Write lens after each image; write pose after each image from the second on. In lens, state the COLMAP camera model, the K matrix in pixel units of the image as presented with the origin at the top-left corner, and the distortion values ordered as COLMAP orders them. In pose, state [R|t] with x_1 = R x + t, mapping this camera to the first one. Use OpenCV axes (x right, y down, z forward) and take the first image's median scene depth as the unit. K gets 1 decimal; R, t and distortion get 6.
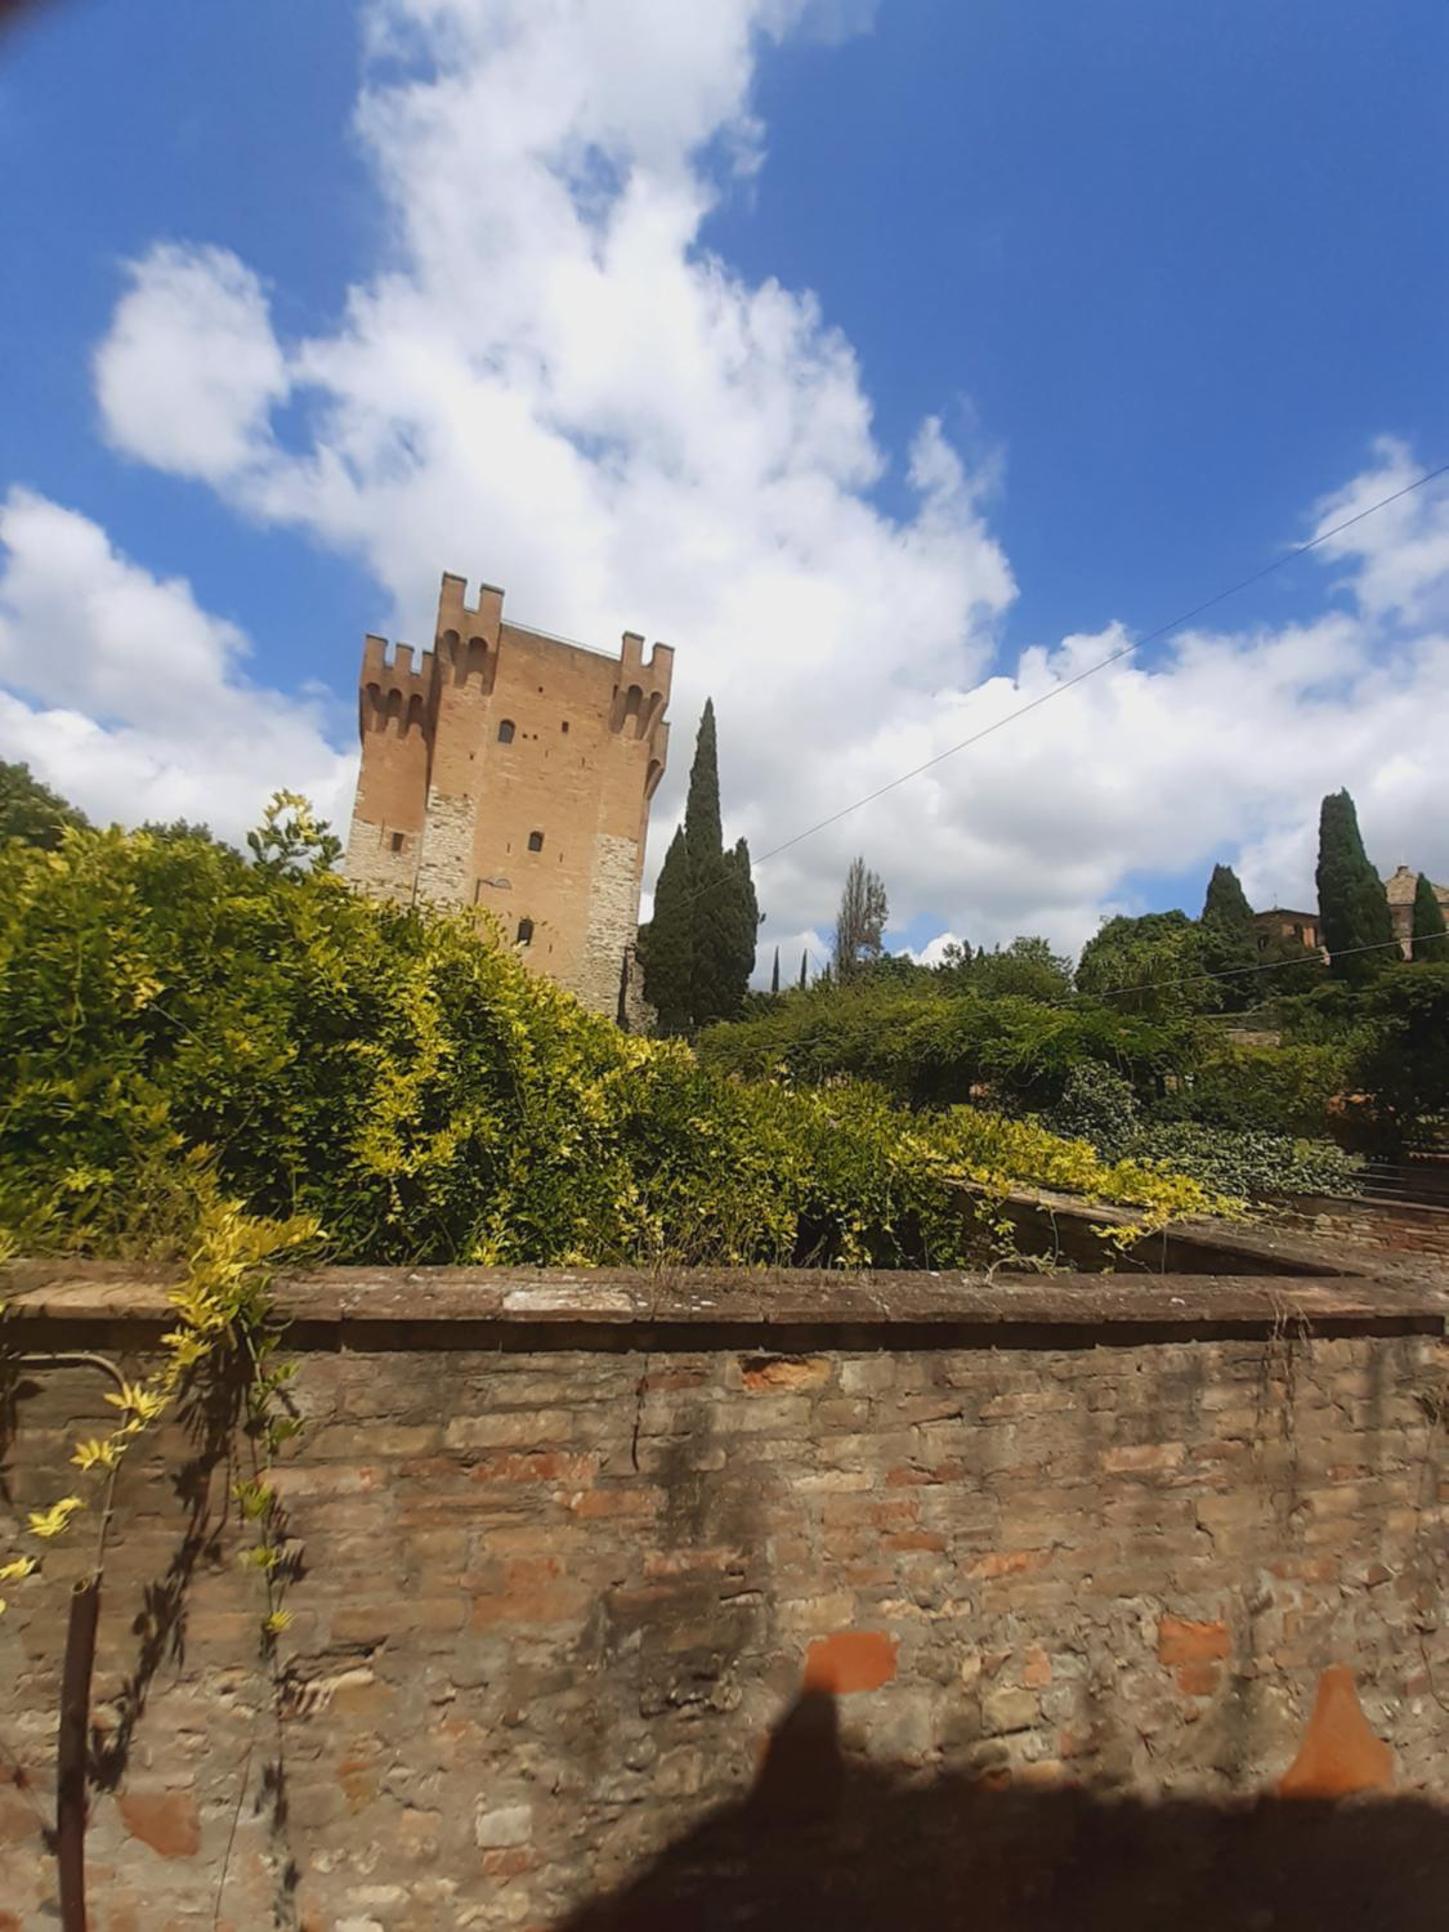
lens RADIAL K [[757.8, 0, 729.3], [0, 757.8, 947.8], [0, 0, 1]] dist [0.015474, -0.015105]
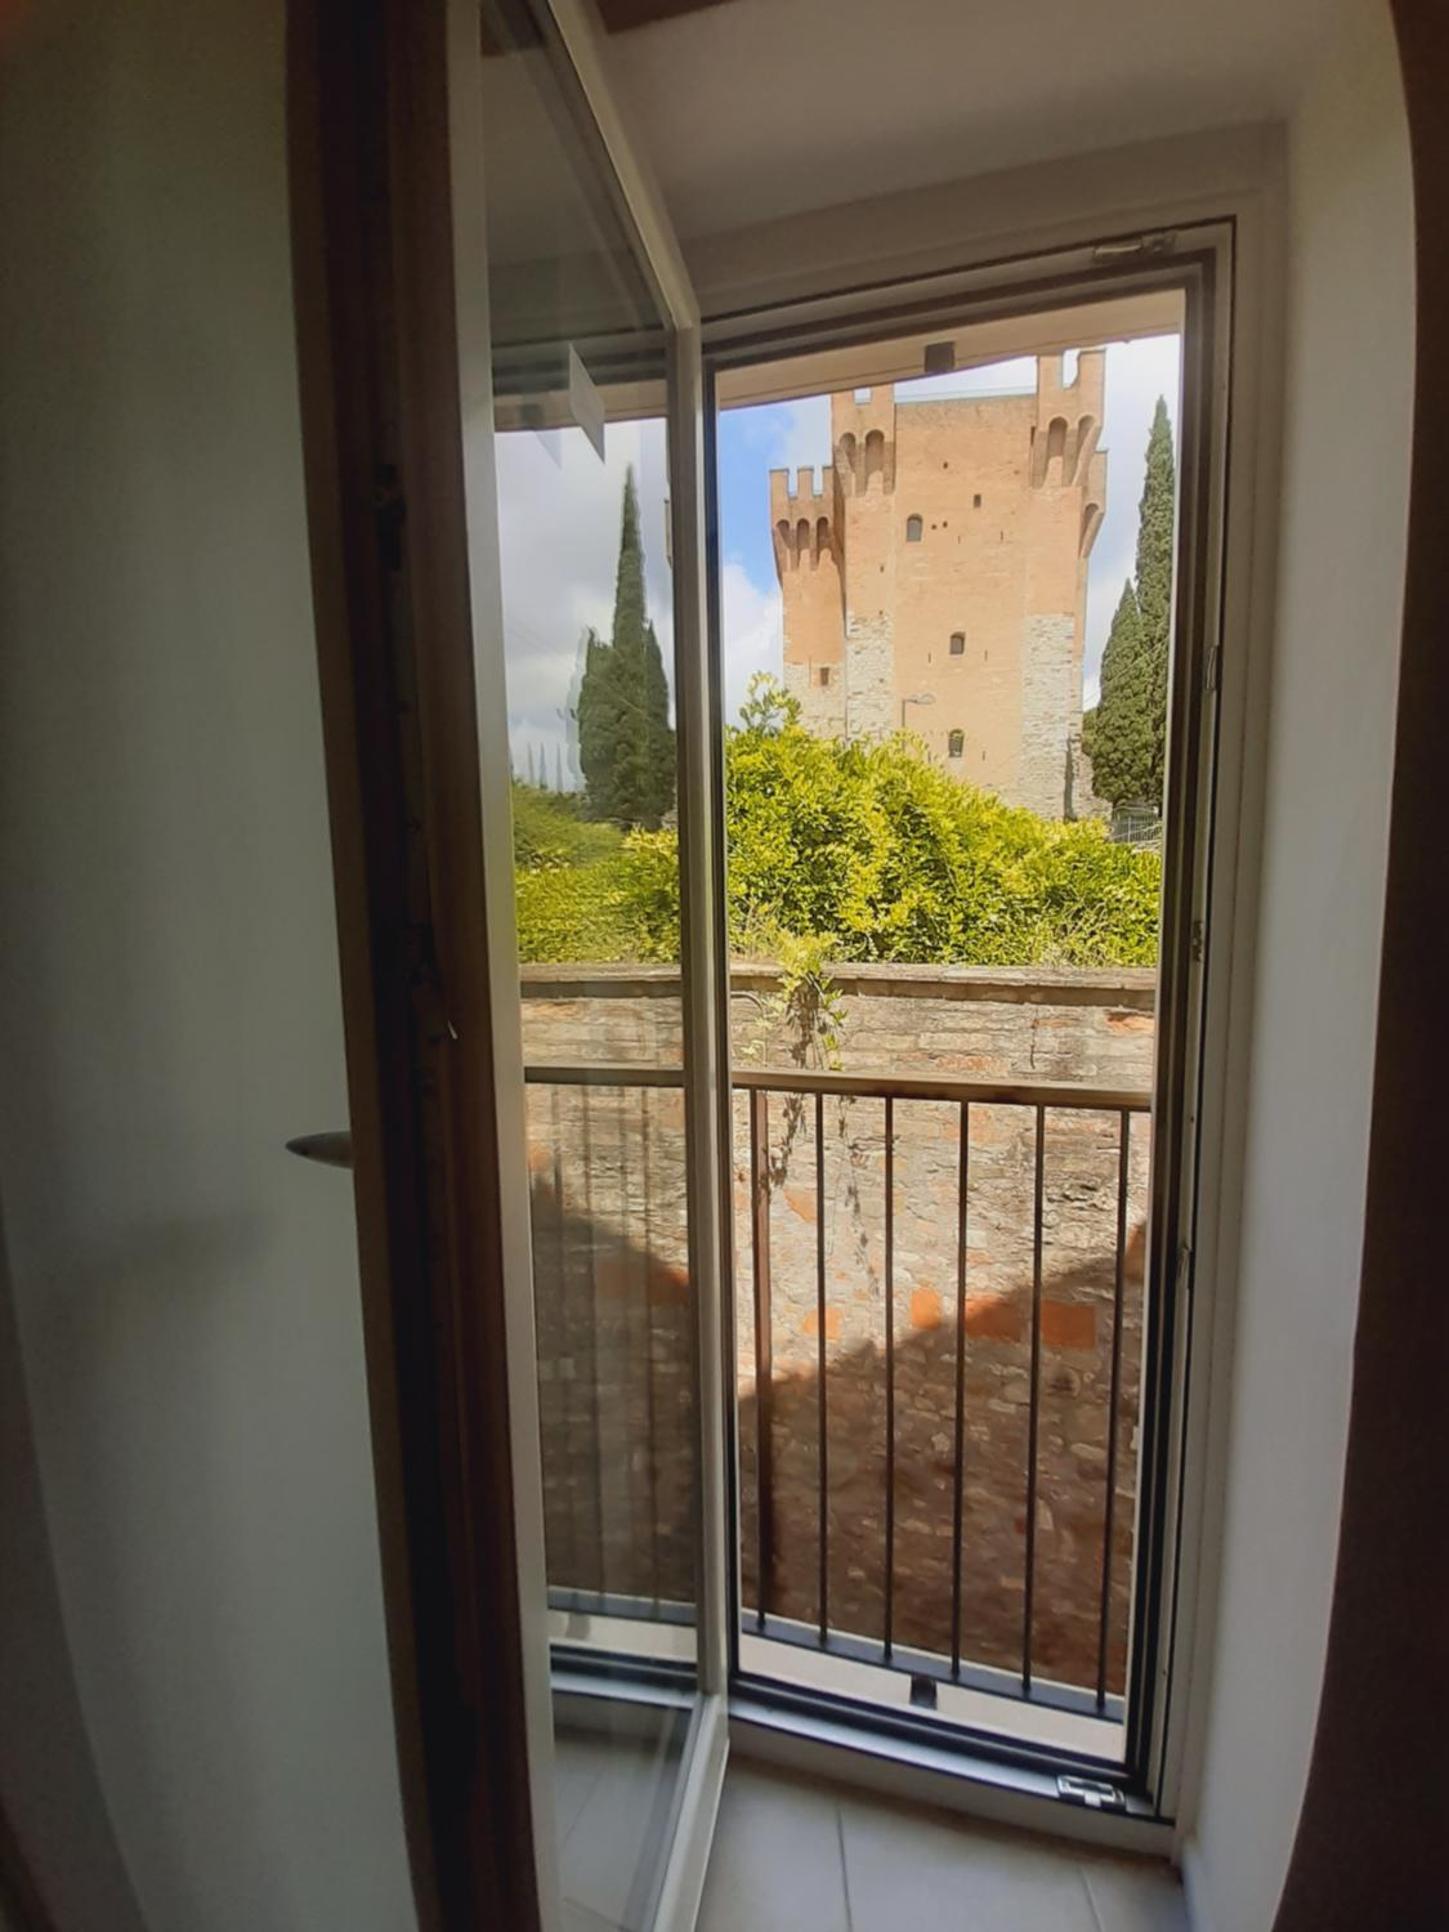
lens RADIAL K [[757.8, 0, 729.3], [0, 757.8, 947.8], [0, 0, 1]] dist [0.015474, -0.015105]
pose [[0.840888, -0.031427, -0.540296, 0.105367], [0.159840, 0.968201, 0.192450, 0.005315], [0.517068, -0.248190, 0.819172, -0.300445]]
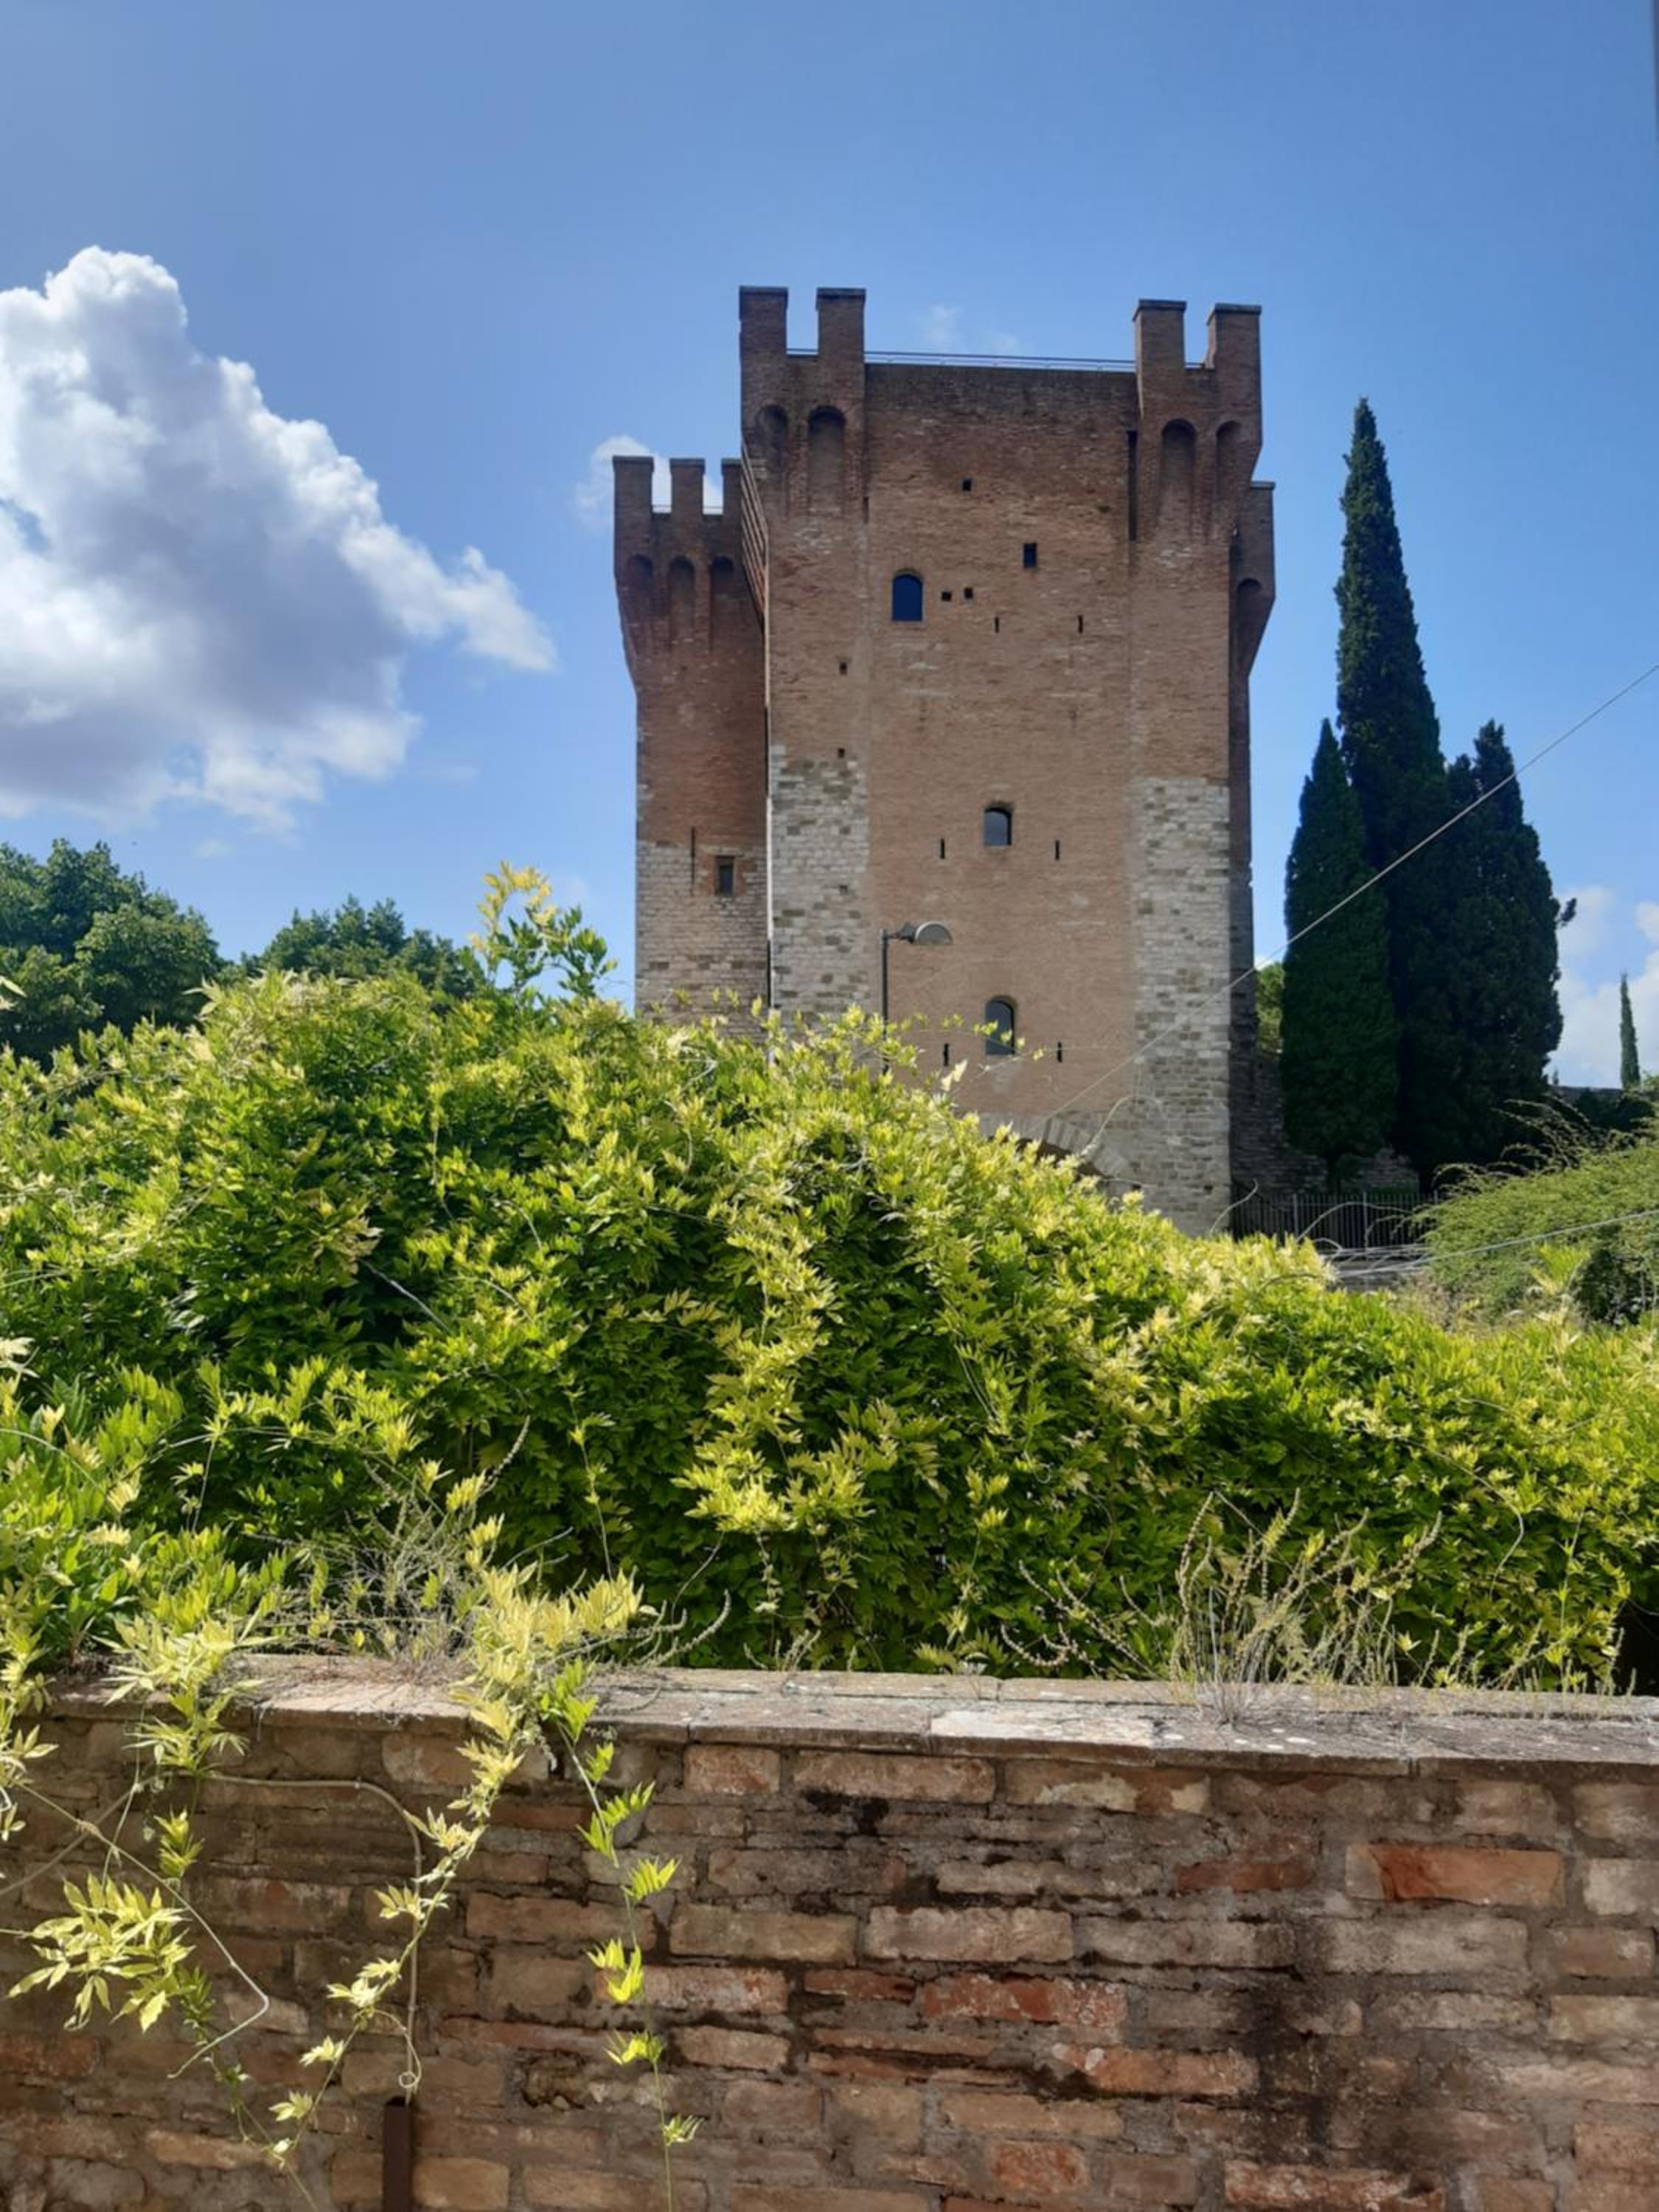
lens RADIAL K [[1722.8, 0, 804.7], [0, 1722.8, 1108.1], [0, 0, 1]] dist [0.044477, -0.112494]
pose [[0.920211, -0.113172, -0.374706, 0.081973], [0.127846, 0.991689, 0.014451, -0.019594], [0.369956, -0.061202, 0.927031, -0.122276]]
